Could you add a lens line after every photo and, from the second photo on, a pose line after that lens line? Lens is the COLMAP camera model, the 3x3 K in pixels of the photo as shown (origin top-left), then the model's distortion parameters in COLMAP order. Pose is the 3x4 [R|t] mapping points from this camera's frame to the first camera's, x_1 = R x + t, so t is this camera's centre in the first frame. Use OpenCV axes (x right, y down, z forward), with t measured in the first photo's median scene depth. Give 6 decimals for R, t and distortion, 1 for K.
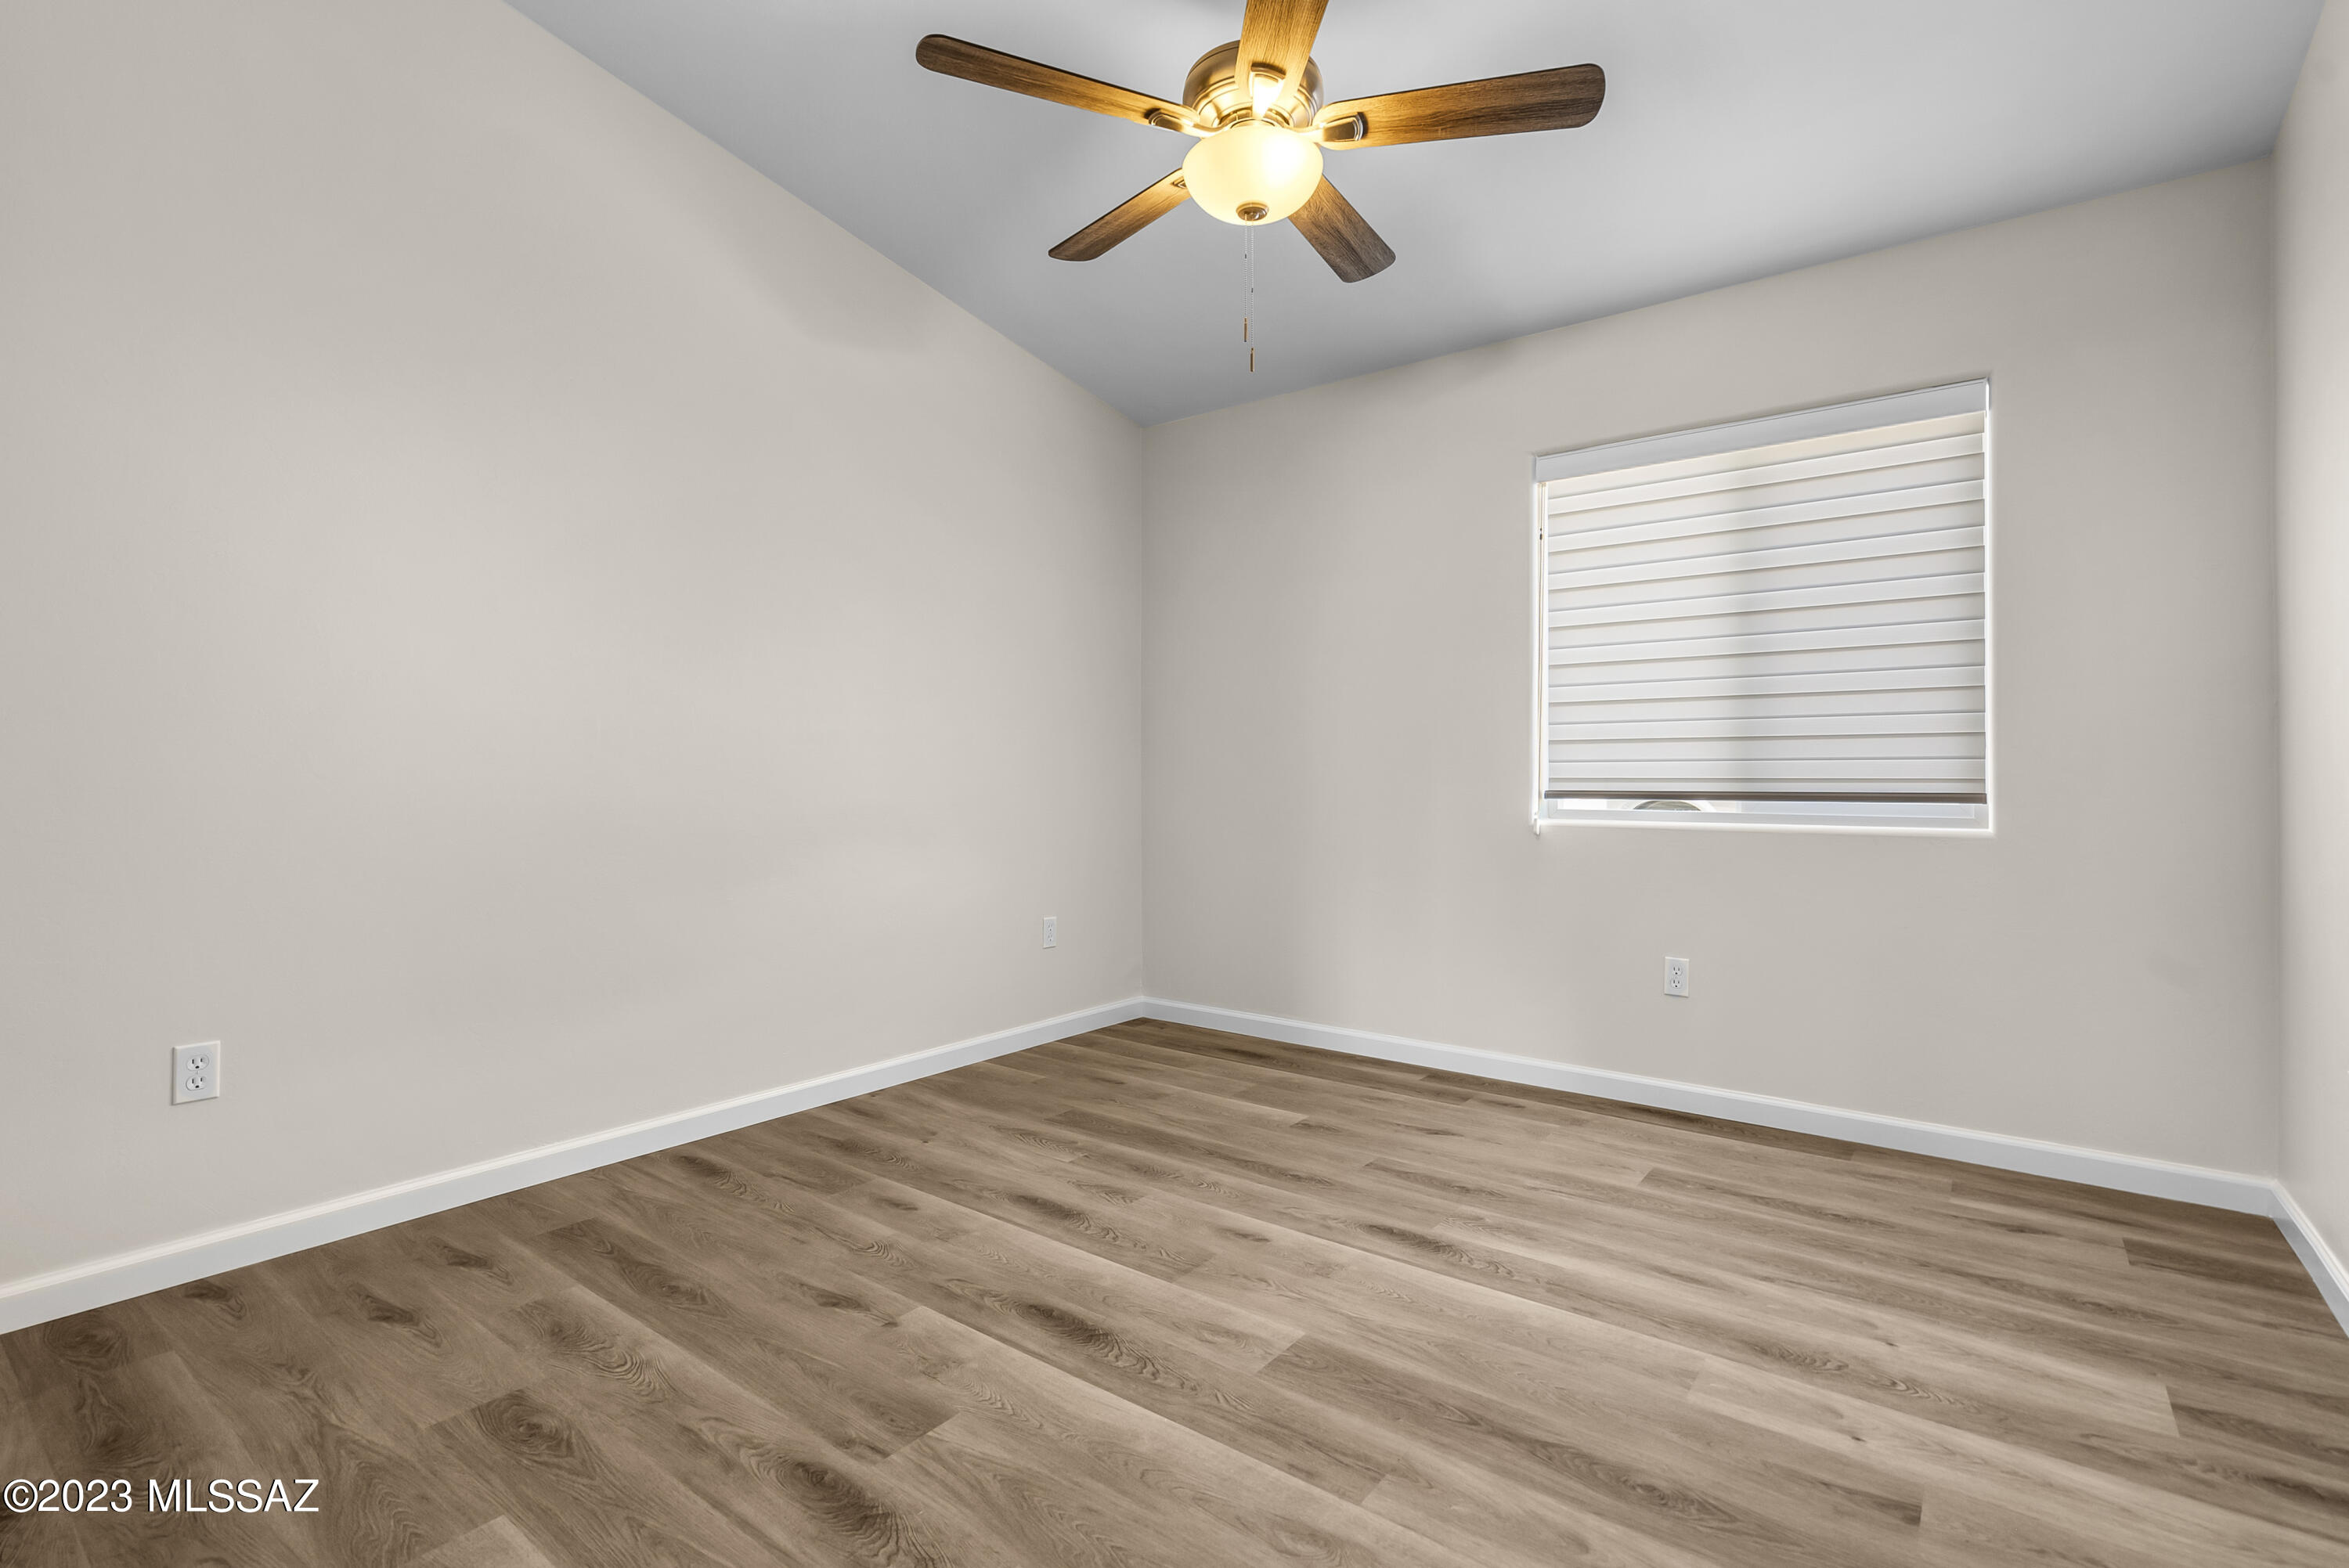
lens RADIAL K [[1073.8, 0, 1162.3], [0, 1073.8, 791.1], [0, 0, 1]] dist [0.002121, 0.000417]
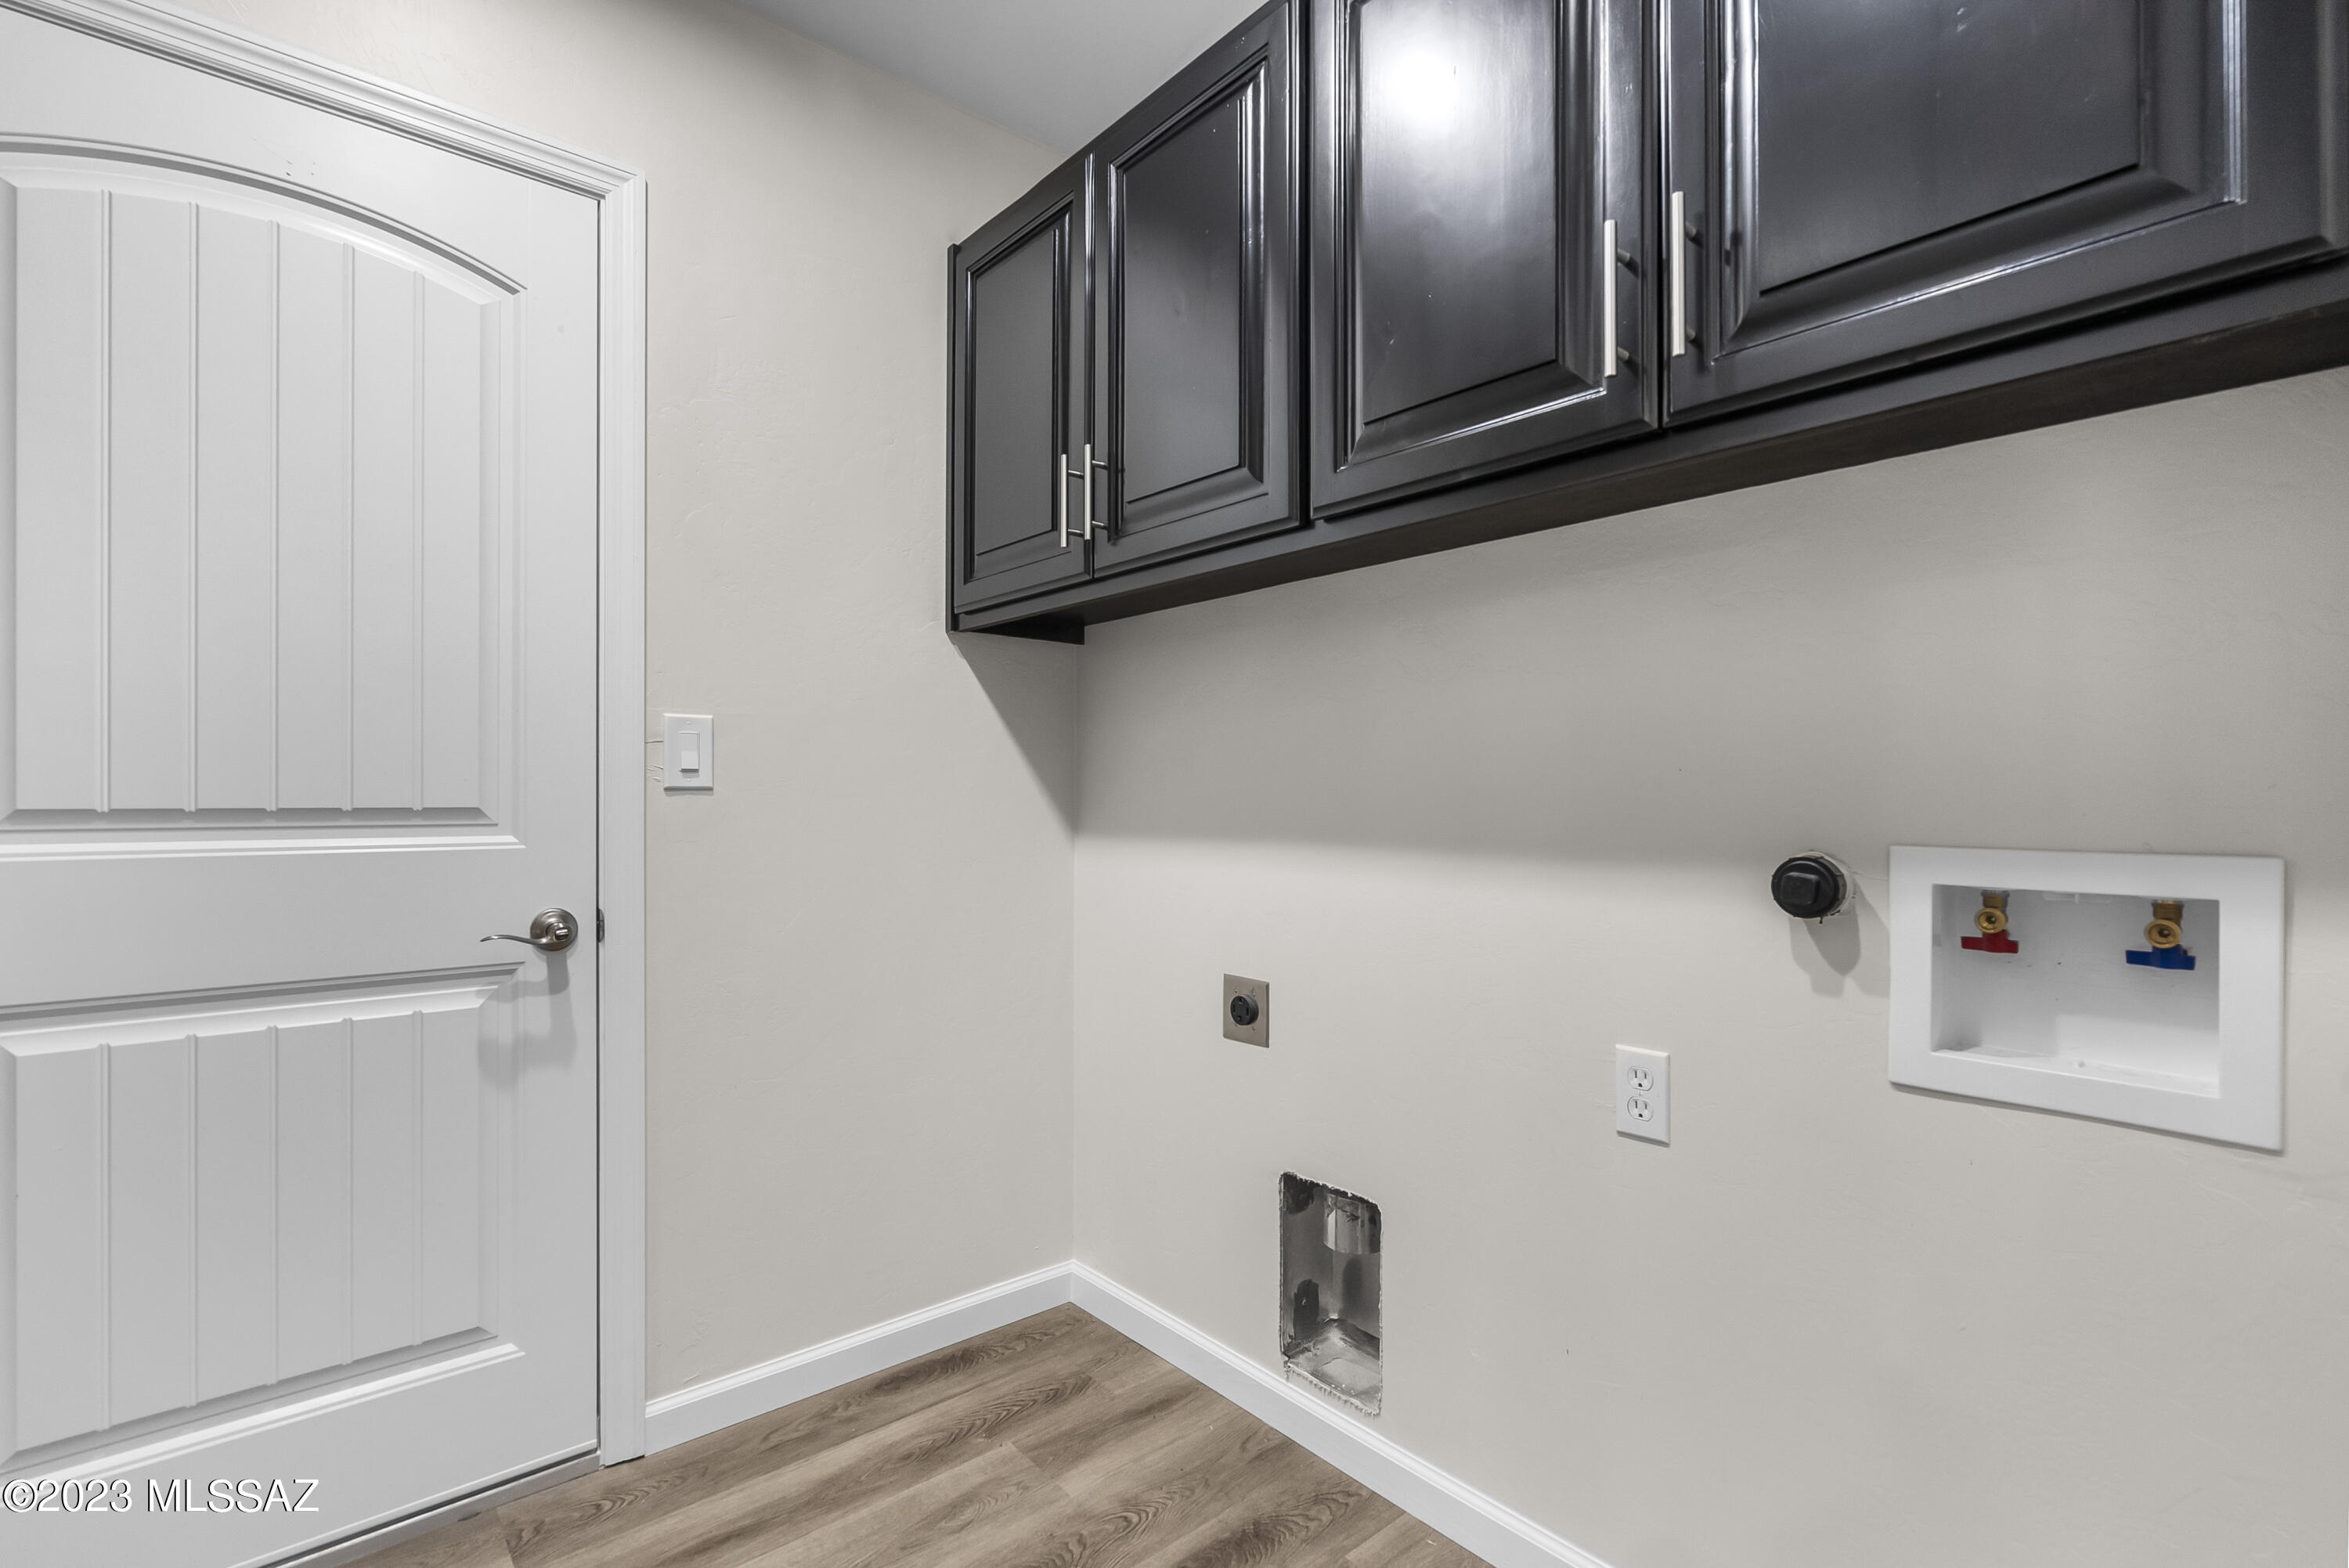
lens RADIAL K [[1073.8, 0, 1170.4], [0, 1073.8, 794.2], [0, 0, 1]] dist [0.002121, 0.000417]
pose [[0.228409, 0.003333, 0.973559, -0.059912], [0.023378, 0.999687, -0.008907, -0.000396], [-0.973284, 0.024794, 0.228260, 0.375330]]
